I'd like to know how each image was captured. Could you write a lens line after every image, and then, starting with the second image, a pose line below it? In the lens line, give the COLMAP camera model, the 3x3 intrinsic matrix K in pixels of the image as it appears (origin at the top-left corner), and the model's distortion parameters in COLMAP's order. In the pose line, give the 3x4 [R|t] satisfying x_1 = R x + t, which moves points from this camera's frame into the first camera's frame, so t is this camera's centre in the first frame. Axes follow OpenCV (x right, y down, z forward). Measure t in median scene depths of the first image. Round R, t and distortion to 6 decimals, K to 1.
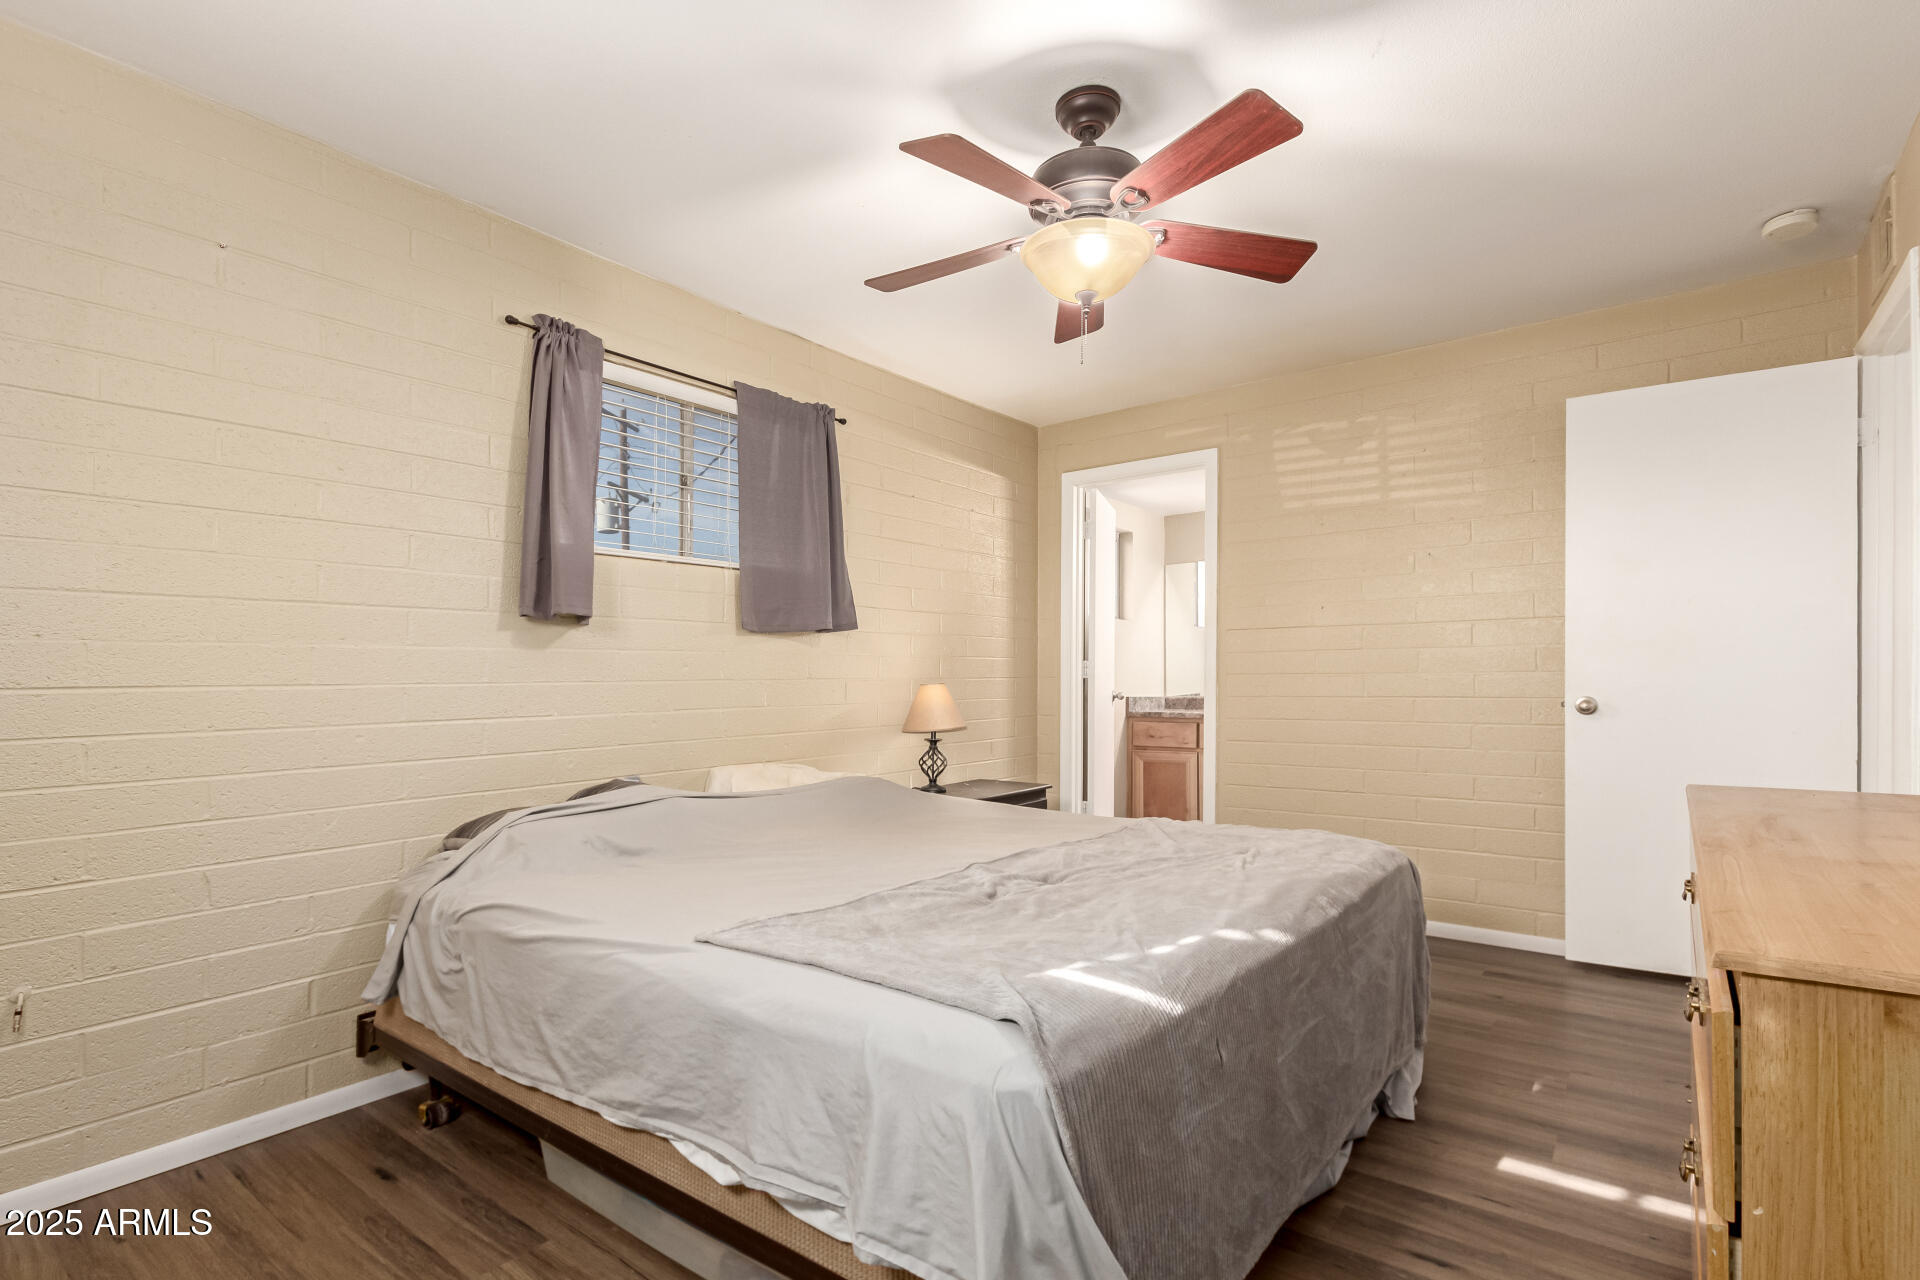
lens RADIAL K [[914.3, 0, 962.4], [0, 914.3, 672.0], [0, 0, 1]] dist [0.000828, -0.000113]
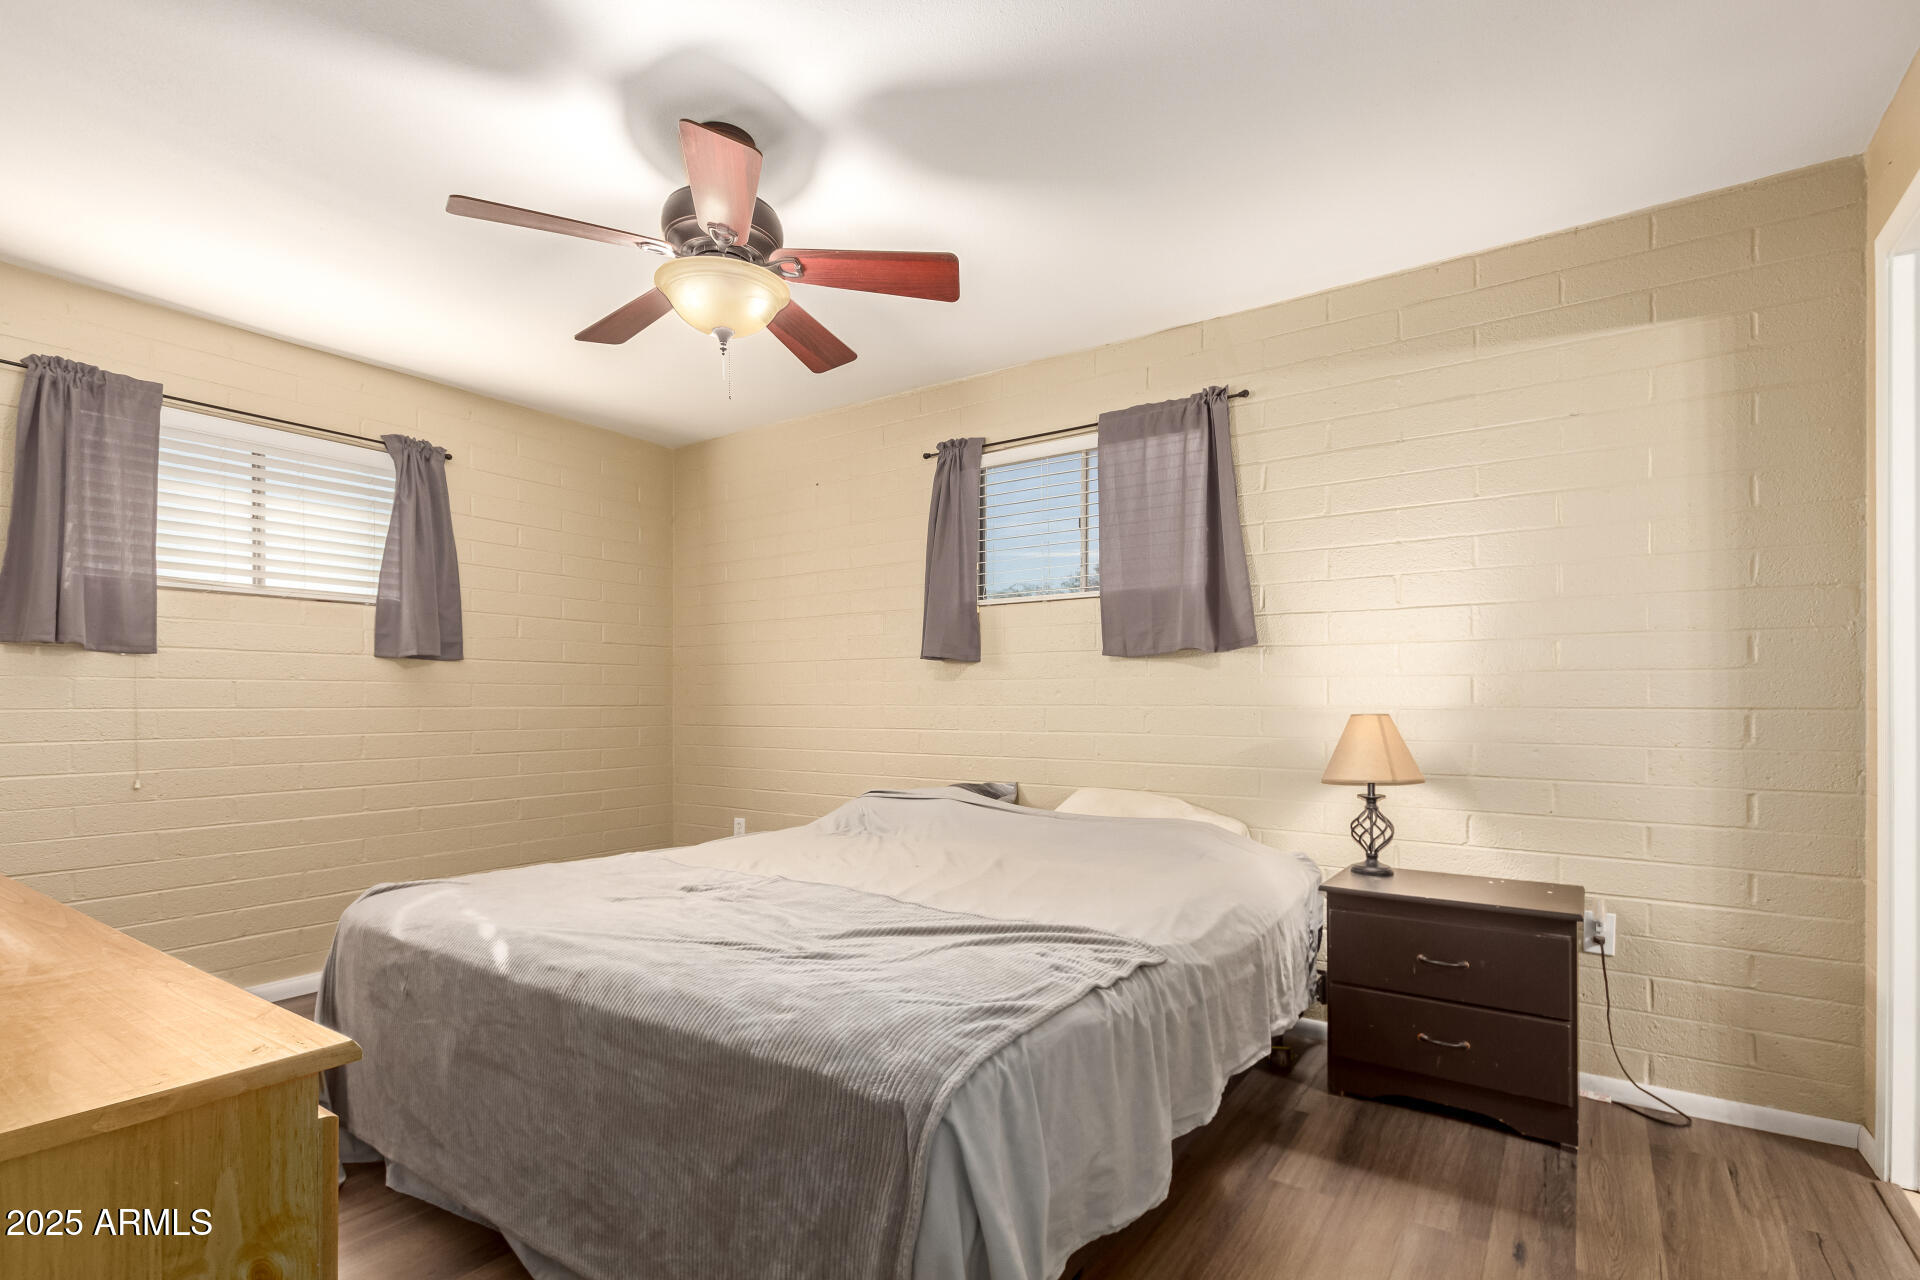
lens RADIAL K [[892.5, 0, 969.2], [0, 892.5, 706.3], [0, 0, 1]] dist [0.005559, -0.000355]
pose [[0.040793, 0.020497, -0.998957, 0.670210], [0.006817, 0.999761, 0.020792, -0.010720], [0.999144, -0.007658, 0.040643, 0.717395]]
